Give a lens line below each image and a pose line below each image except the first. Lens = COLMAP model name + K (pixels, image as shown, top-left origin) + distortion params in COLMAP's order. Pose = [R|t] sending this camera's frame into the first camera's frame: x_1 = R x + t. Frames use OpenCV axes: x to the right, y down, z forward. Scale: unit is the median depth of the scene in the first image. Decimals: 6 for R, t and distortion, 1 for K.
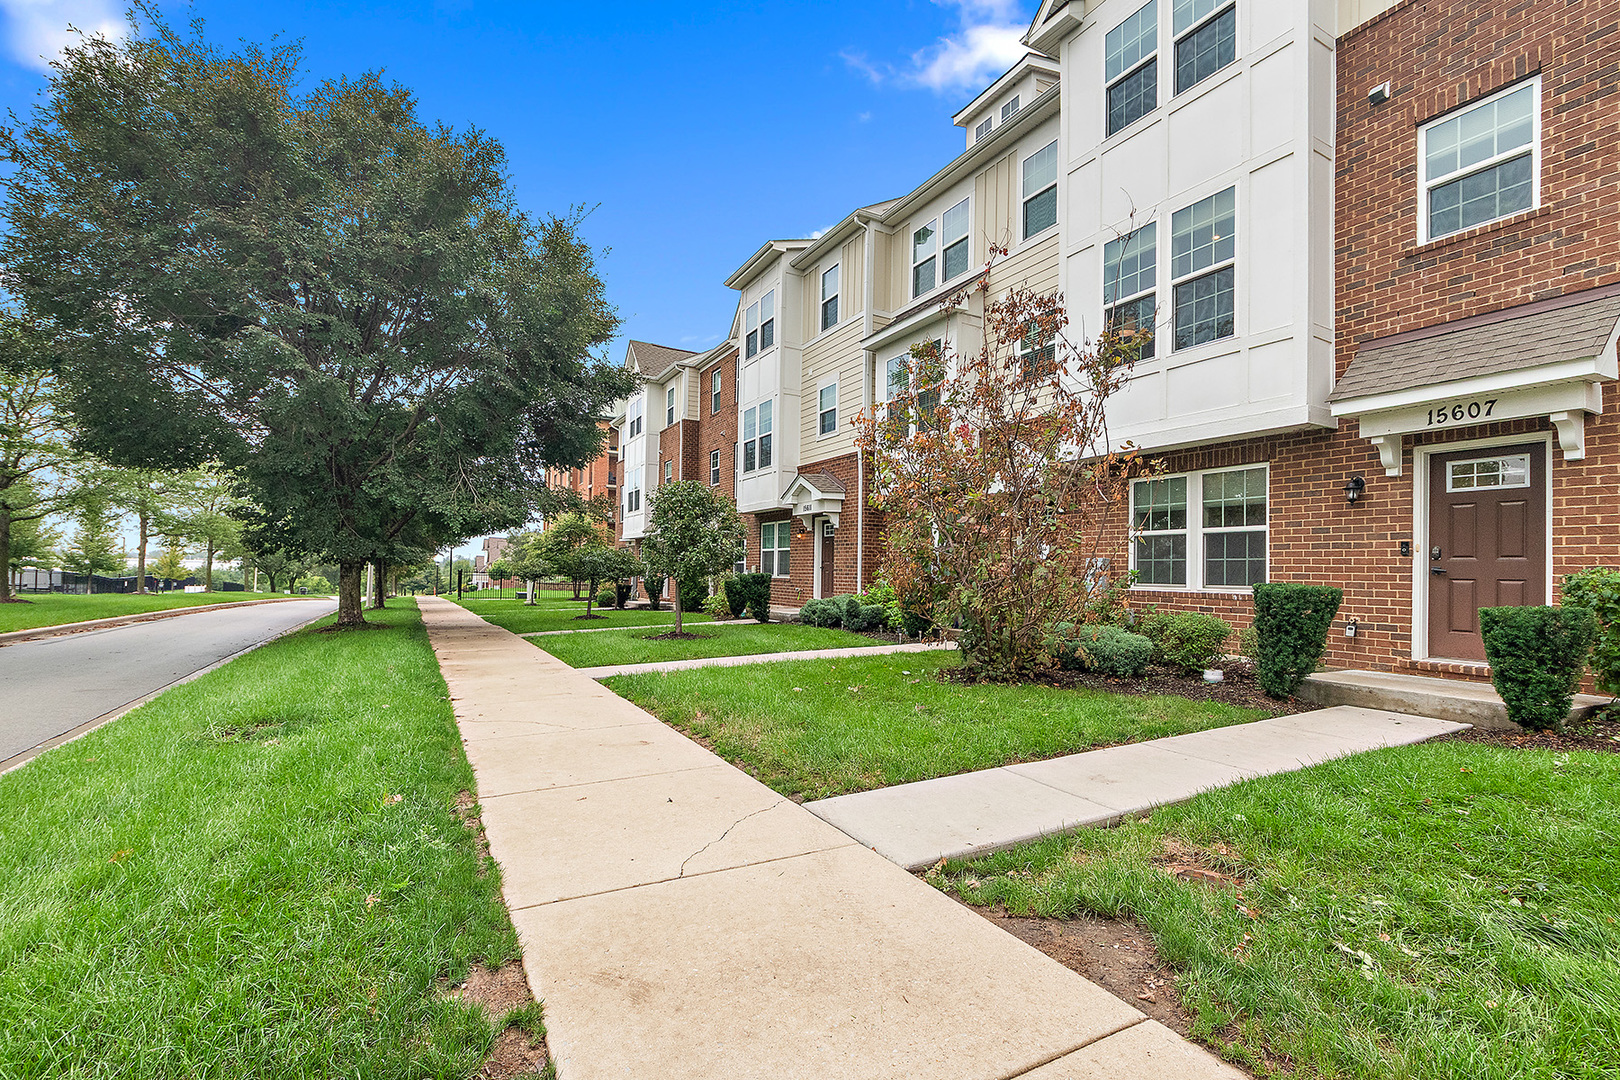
lens RADIAL K [[763.3, 0, 807.5], [0, 763.3, 544.4], [0, 0, 1]] dist [0.002042, -0.000925]
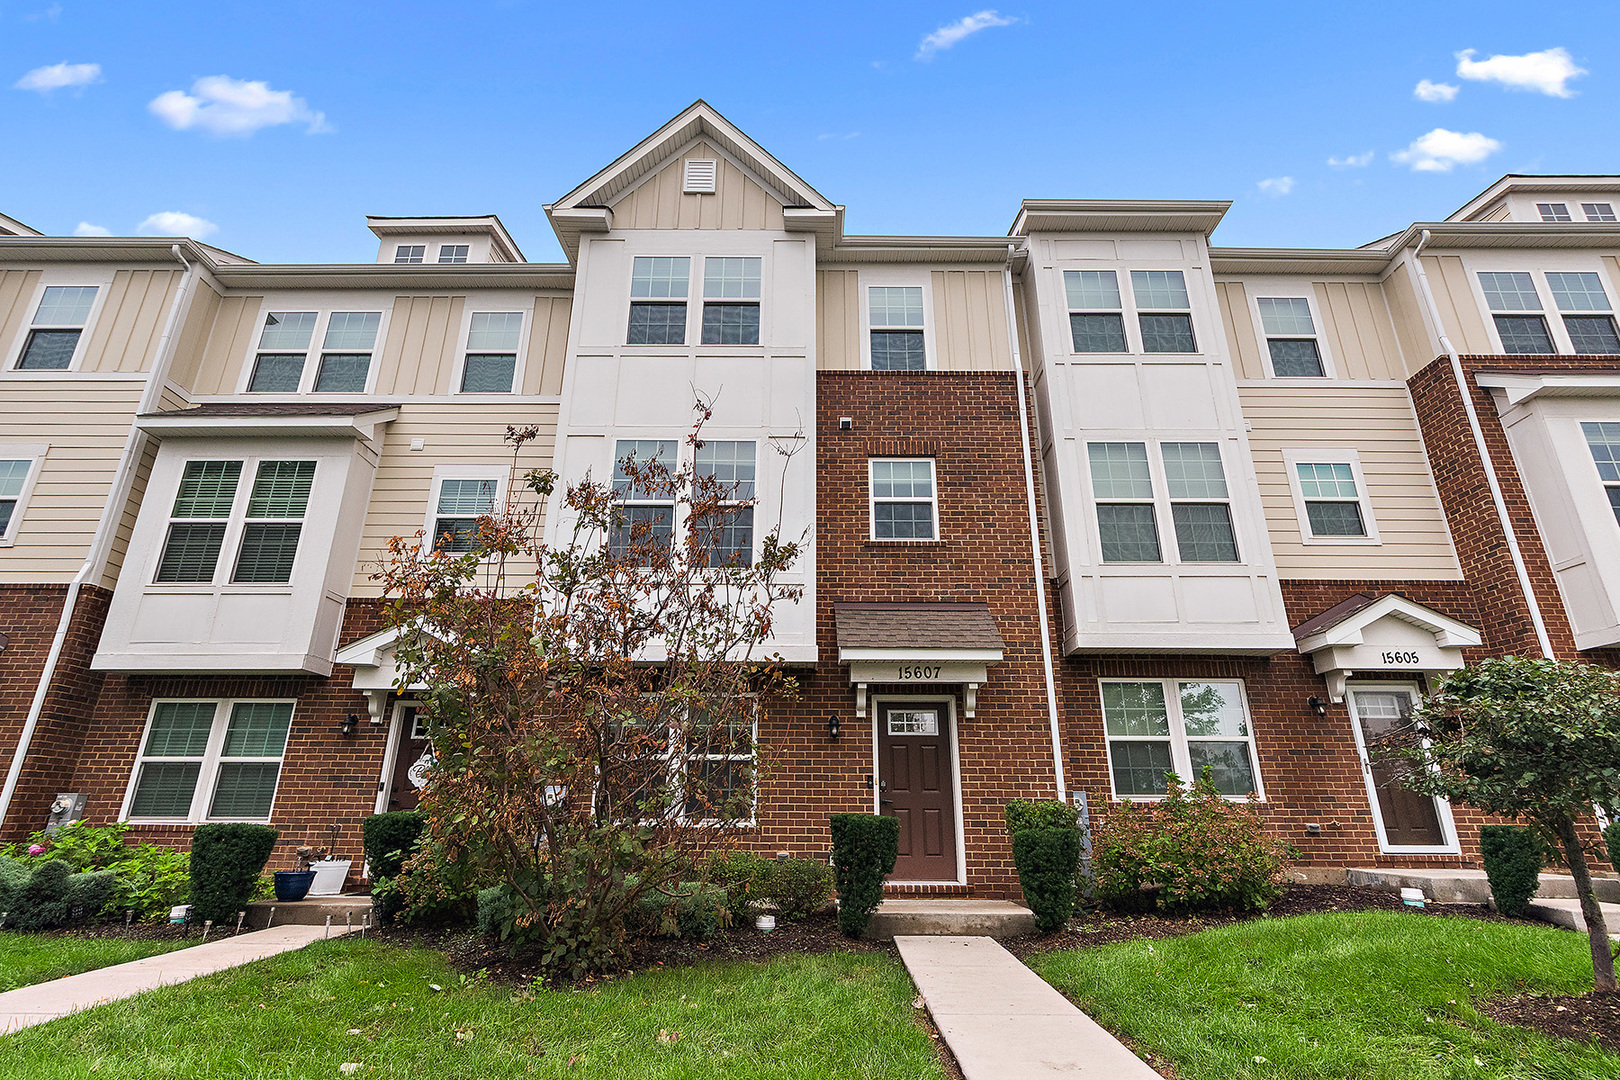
lens RADIAL K [[774.9, 0, 810.0], [0, 774.9, 520.1], [0, 0, 1]] dist [-0.001377, -0.000025]
pose [[0.457887, 0.303797, 0.835492, -0.327676], [-0.027792, 0.944232, -0.328105, 0.016596], [-0.888576, 0.127015, 0.440795, 0.429877]]
